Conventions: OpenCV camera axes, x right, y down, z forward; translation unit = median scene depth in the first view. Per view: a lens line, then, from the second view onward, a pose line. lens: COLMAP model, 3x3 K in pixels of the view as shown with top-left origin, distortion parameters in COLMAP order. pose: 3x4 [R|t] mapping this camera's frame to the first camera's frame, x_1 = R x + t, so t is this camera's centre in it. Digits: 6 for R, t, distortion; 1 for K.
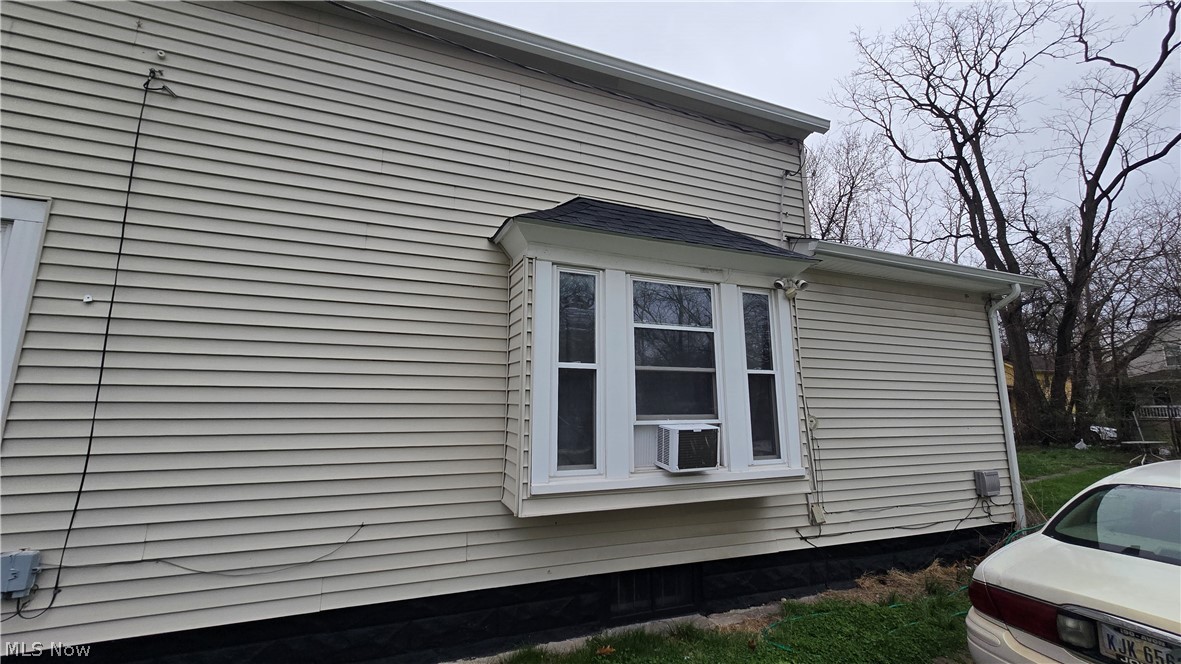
lens RADIAL K [[505.9, 0, 590.5], [0, 505.9, 332.0], [0, 0, 1]] dist [-0.001113, -0.000247]
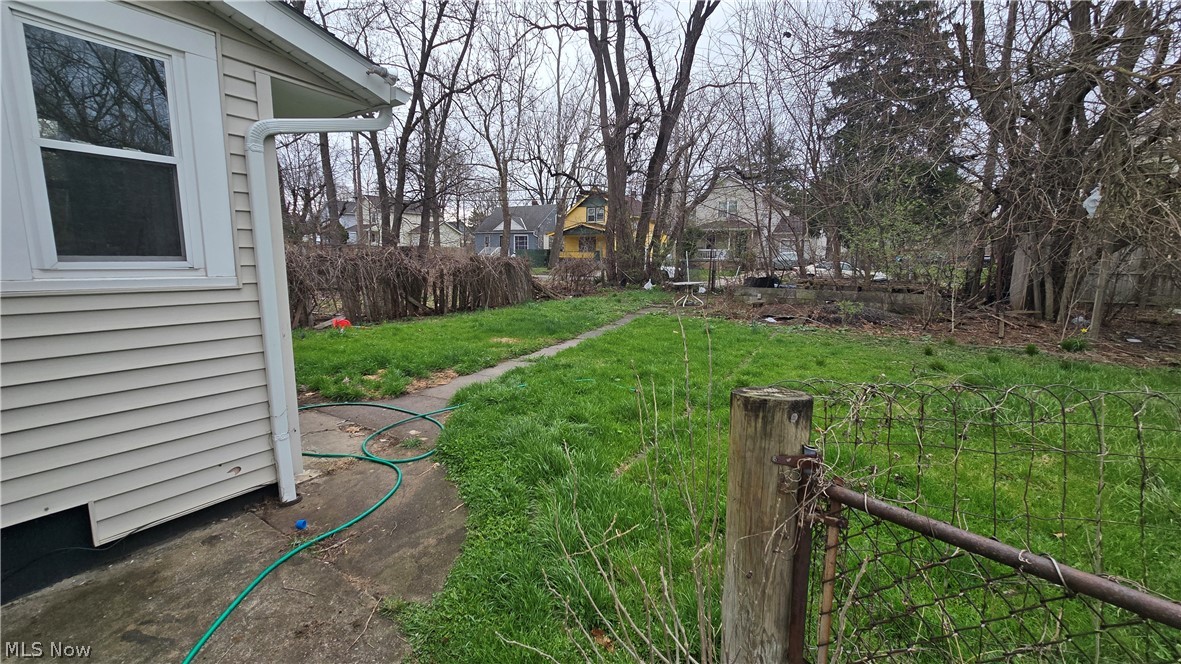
lens RADIAL K [[505.9, 0, 590.5], [0, 505.9, 332.0], [0, 0, 1]] dist [-0.001113, -0.000247]
pose [[0.810364, -0.052941, 0.583529, 0.232145], [-0.145136, 0.946736, 0.287448, 0.022492], [-0.567666, -0.317628, 0.759518, 0.213105]]
